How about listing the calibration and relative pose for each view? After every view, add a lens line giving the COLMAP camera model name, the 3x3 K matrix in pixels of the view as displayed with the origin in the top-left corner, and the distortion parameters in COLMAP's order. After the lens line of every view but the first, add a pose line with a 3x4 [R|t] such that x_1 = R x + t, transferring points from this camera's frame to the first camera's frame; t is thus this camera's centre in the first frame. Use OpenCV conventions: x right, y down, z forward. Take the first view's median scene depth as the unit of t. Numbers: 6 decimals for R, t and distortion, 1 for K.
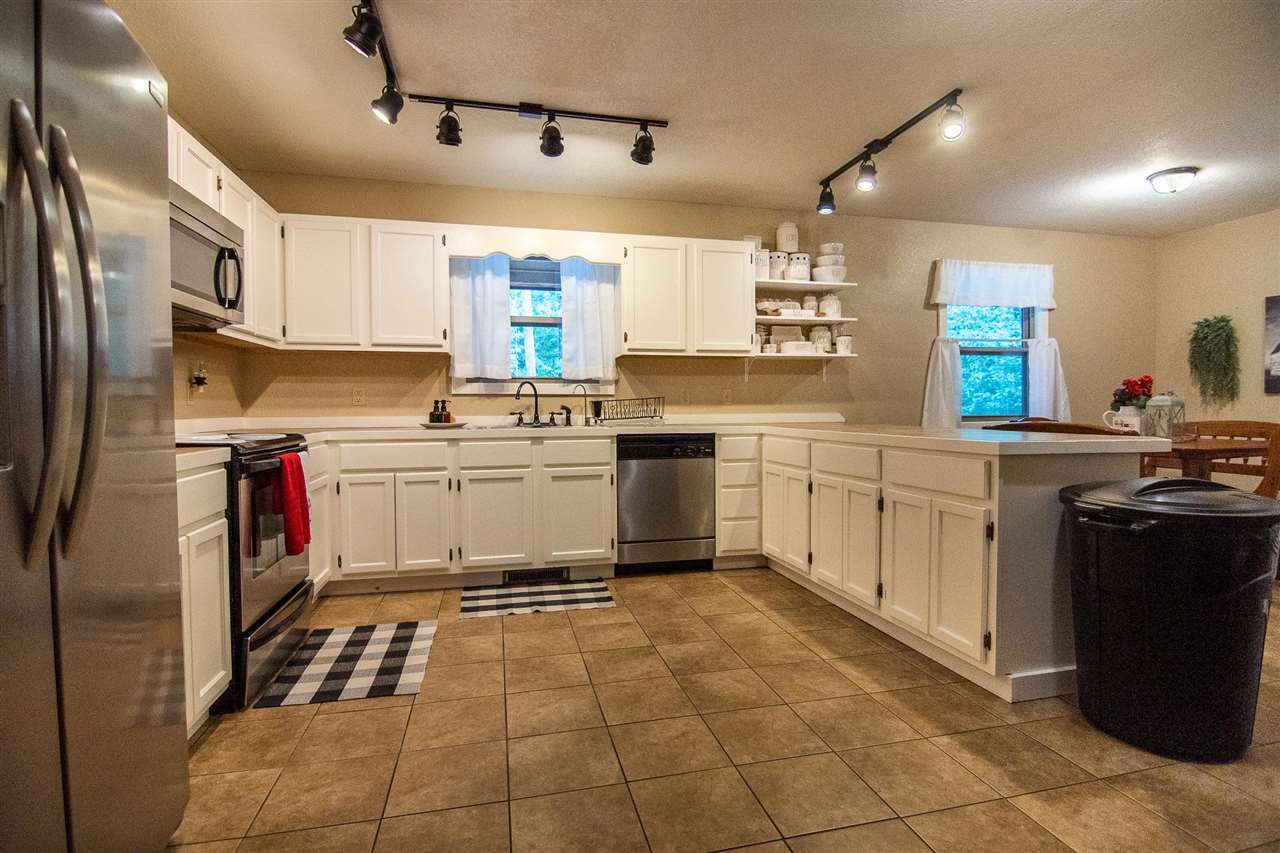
lens RADIAL K [[628.9, 0, 640.0], [0, 628.9, 426.5], [0, 0, 1]] dist [-0.002052, -0.020723]
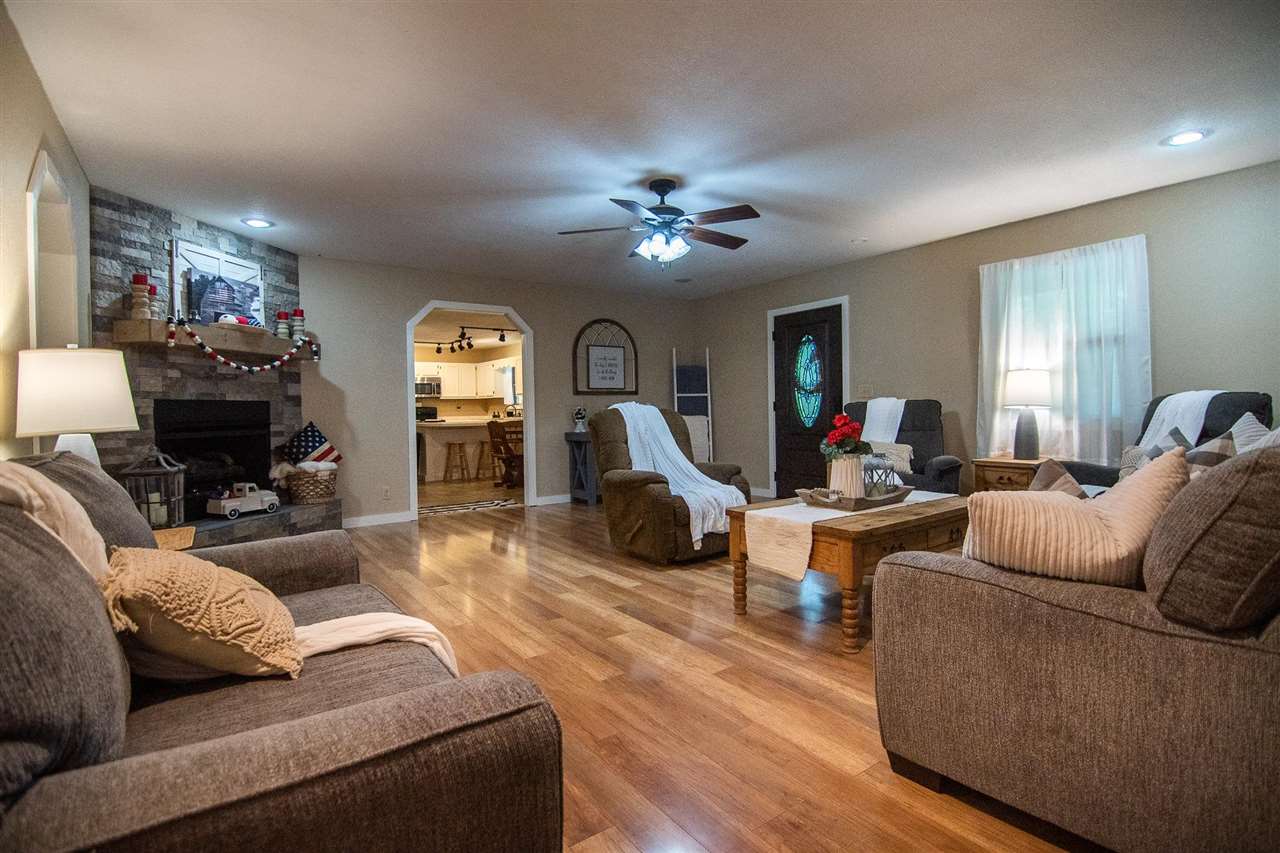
lens RADIAL K [[616.2, 0, 640.0], [0, 616.2, 426.5], [0, 0, 1]] dist [-0.007536, -0.010179]
pose [[0.367198, 0.019665, -0.929935, 2.697494], [-0.014753, 0.999774, 0.015317, -0.021711], [0.930026, 0.008095, 0.367405, 0.442756]]
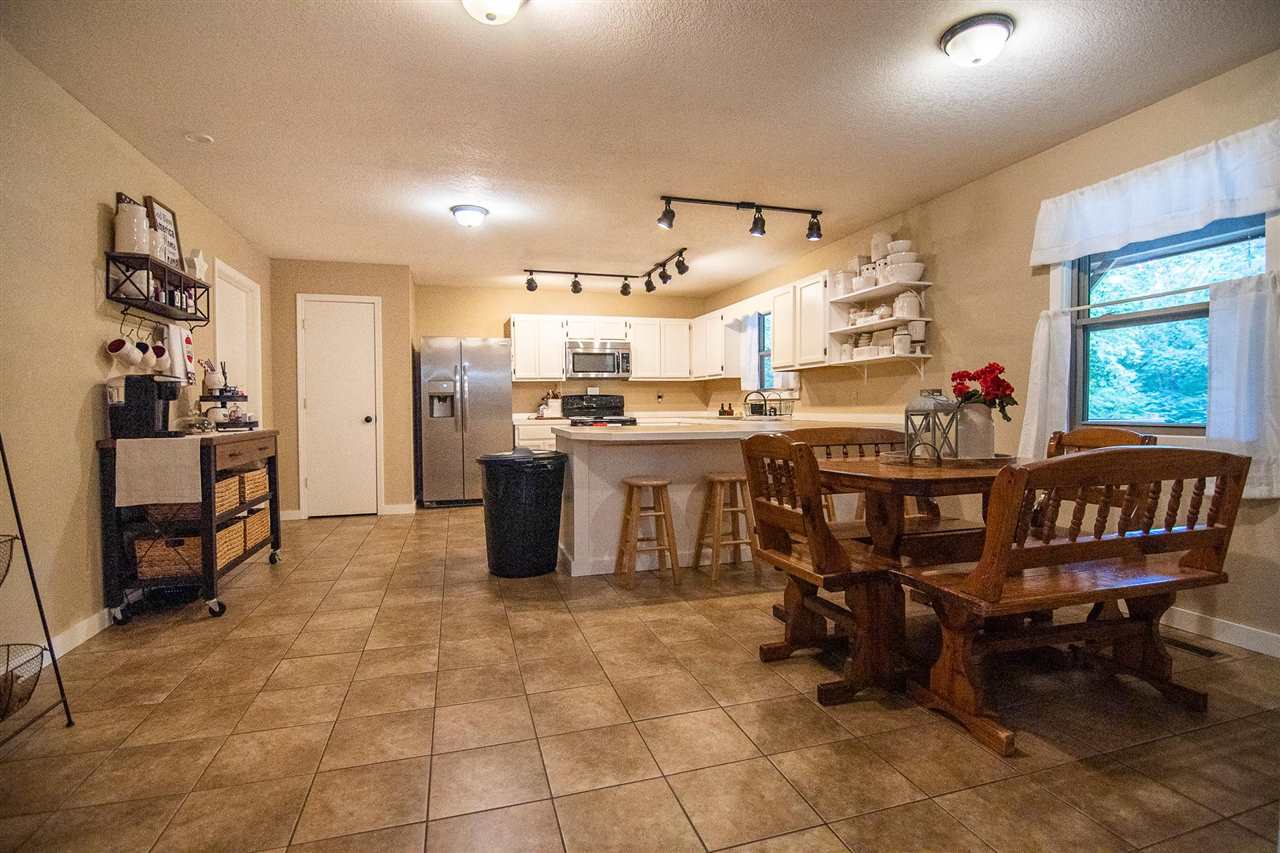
lens RADIAL K [[616.2, 0, 640.0], [0, 616.2, 426.5], [0, 0, 1]] dist [-0.007536, -0.010179]
pose [[0.050232, 0.034779, -0.998132, 1.311578], [-0.026573, 0.999086, 0.033475, -0.025856], [0.998384, 0.024842, 0.051111, 0.581105]]
